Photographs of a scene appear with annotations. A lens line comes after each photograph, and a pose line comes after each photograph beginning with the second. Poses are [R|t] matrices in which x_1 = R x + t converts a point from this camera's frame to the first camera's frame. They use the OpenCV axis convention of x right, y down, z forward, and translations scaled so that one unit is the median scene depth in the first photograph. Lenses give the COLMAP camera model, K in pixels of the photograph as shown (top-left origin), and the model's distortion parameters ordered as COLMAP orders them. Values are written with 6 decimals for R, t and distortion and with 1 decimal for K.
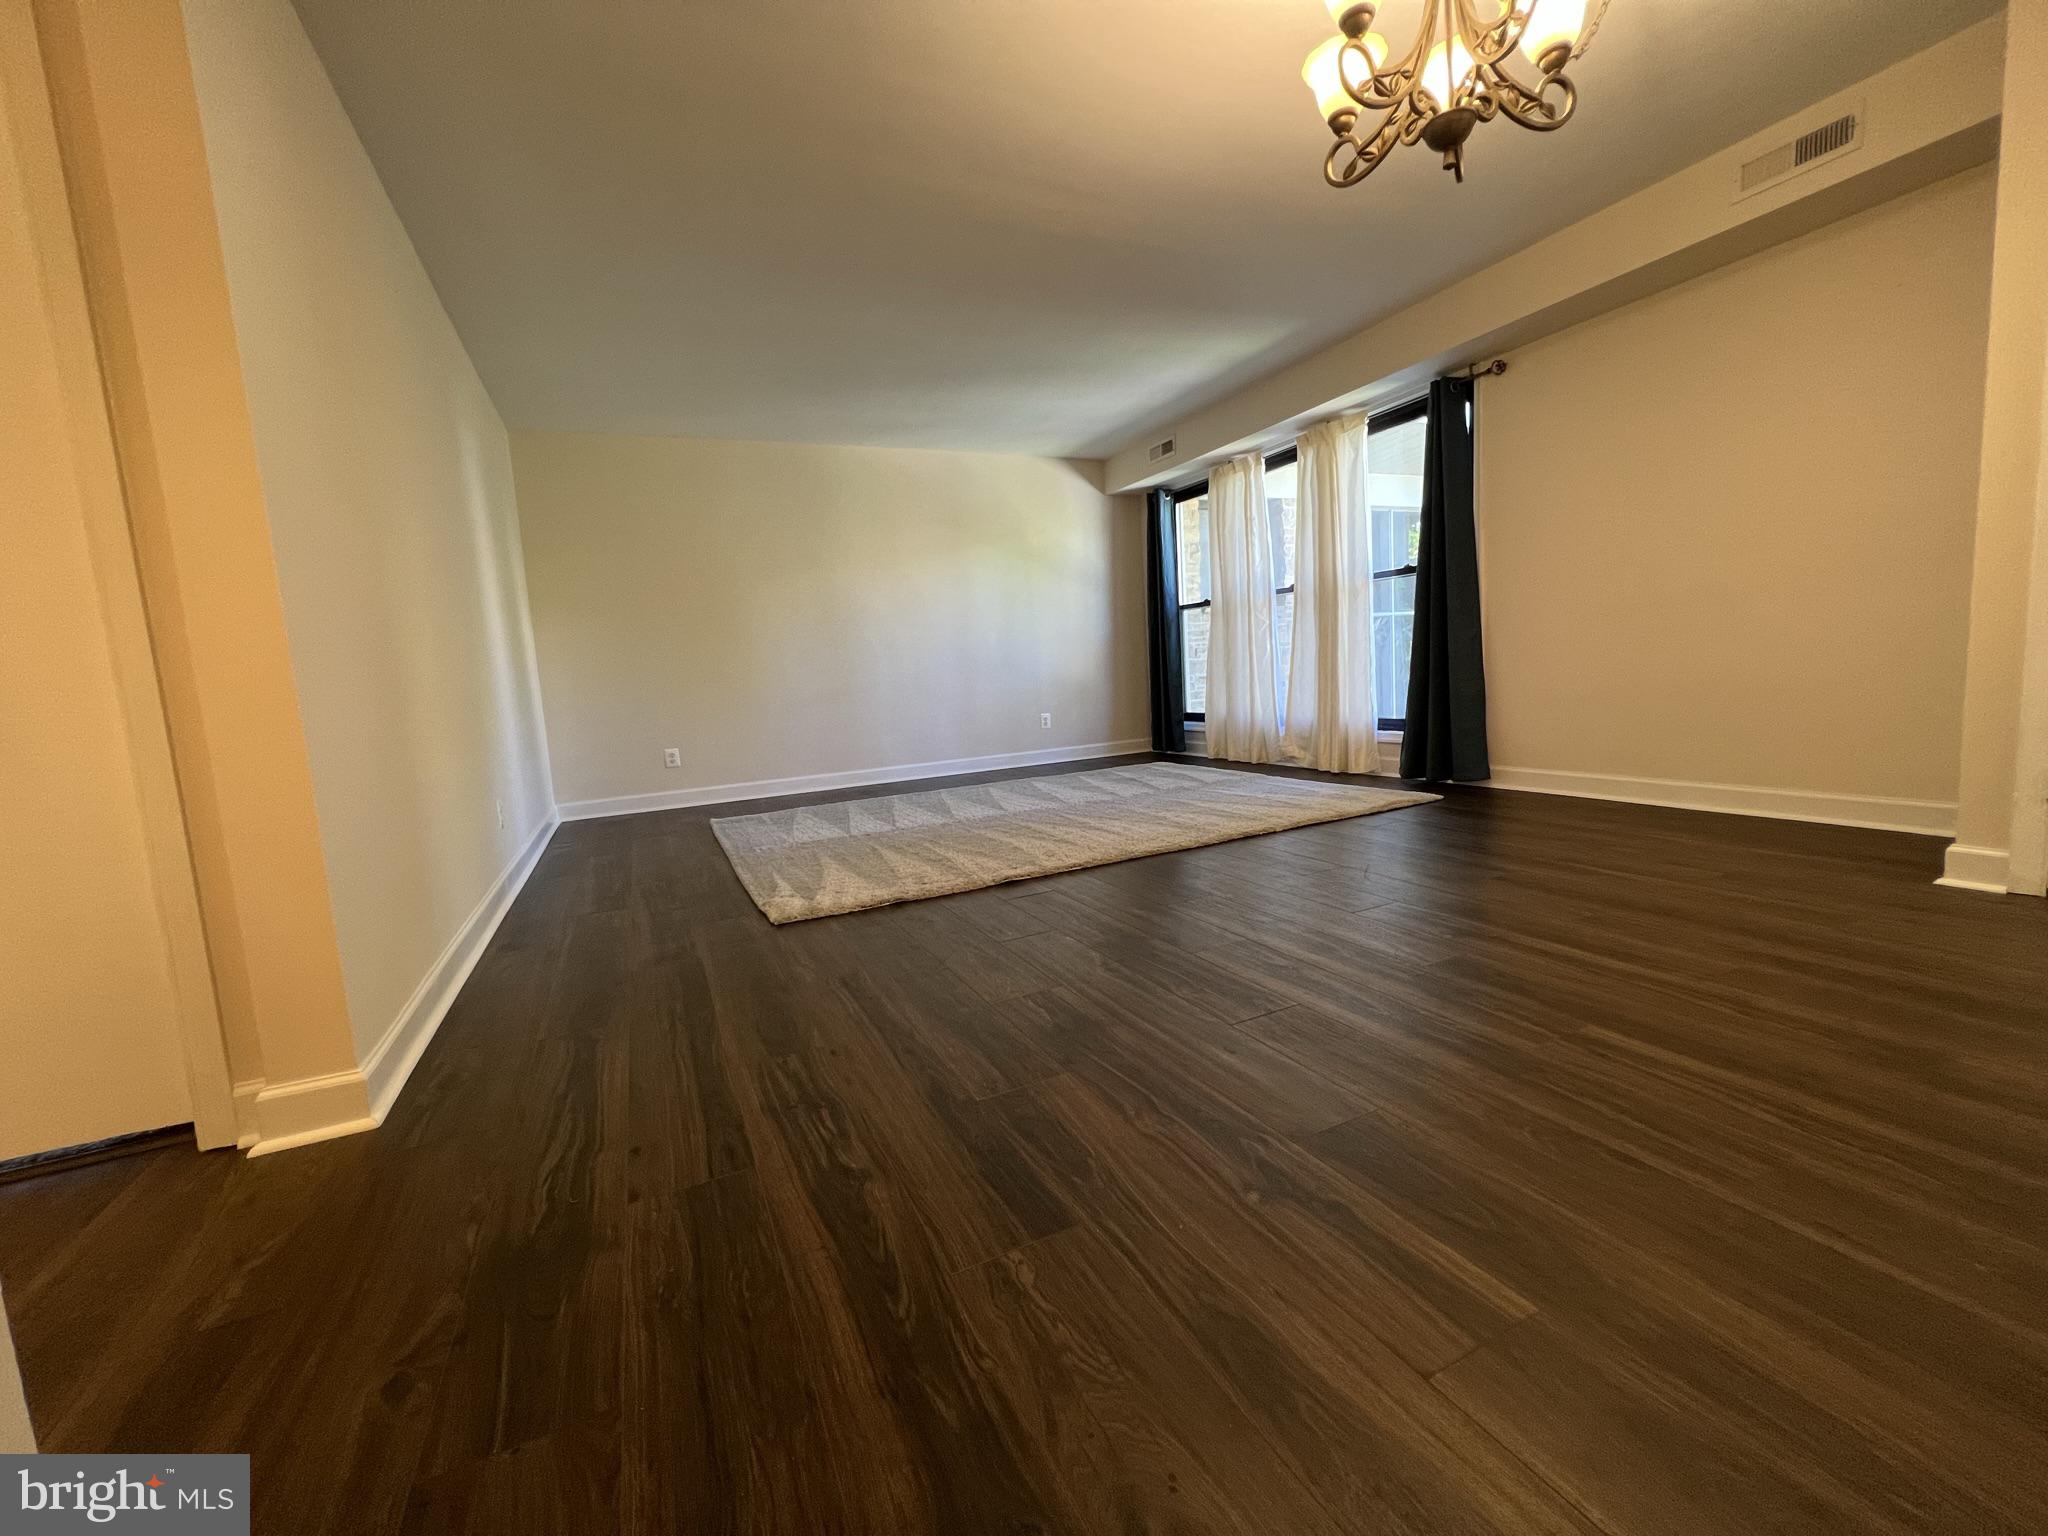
lens RADIAL K [[842.0, 0, 1020.5], [0, 842.0, 763.7], [0, 0, 1]] dist [0.021751, 0.000259]
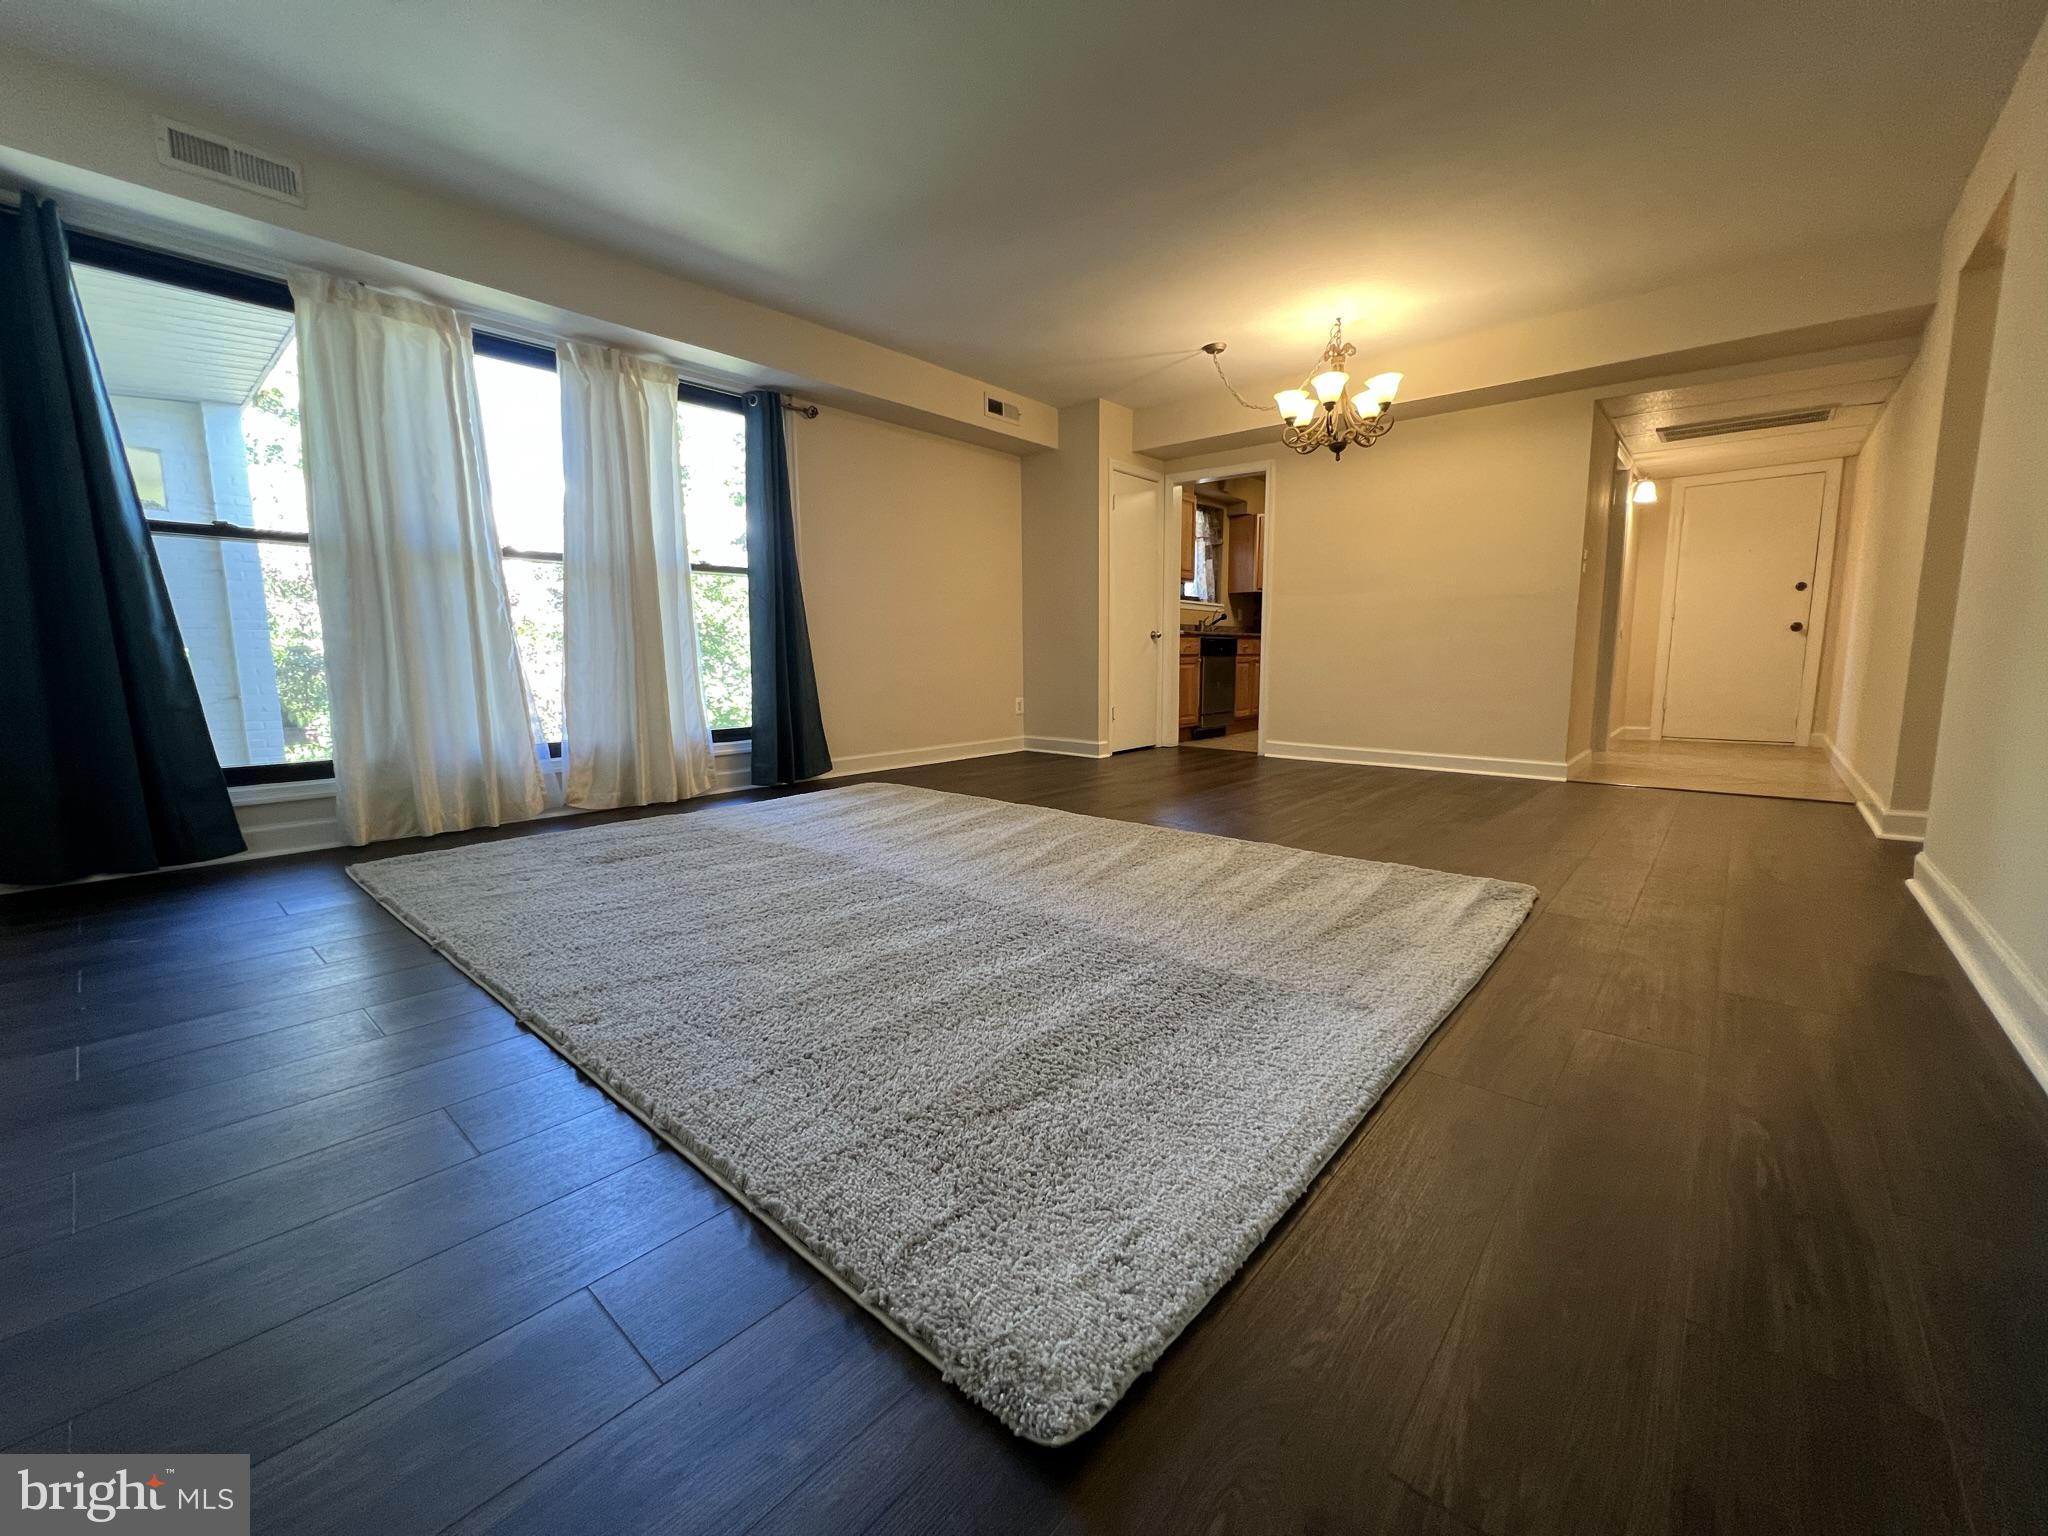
lens RADIAL K [[812.3, 0, 1023.6], [0, 812.3, 765.8], [0, 0, 1]] dist [-0.002375, 0.000680]
pose [[-0.399083, -0.066424, 0.914505, -0.487602], [0.129325, 0.983324, 0.127859, -0.082714], [-0.907749, 0.169295, -0.383838, 1.033865]]
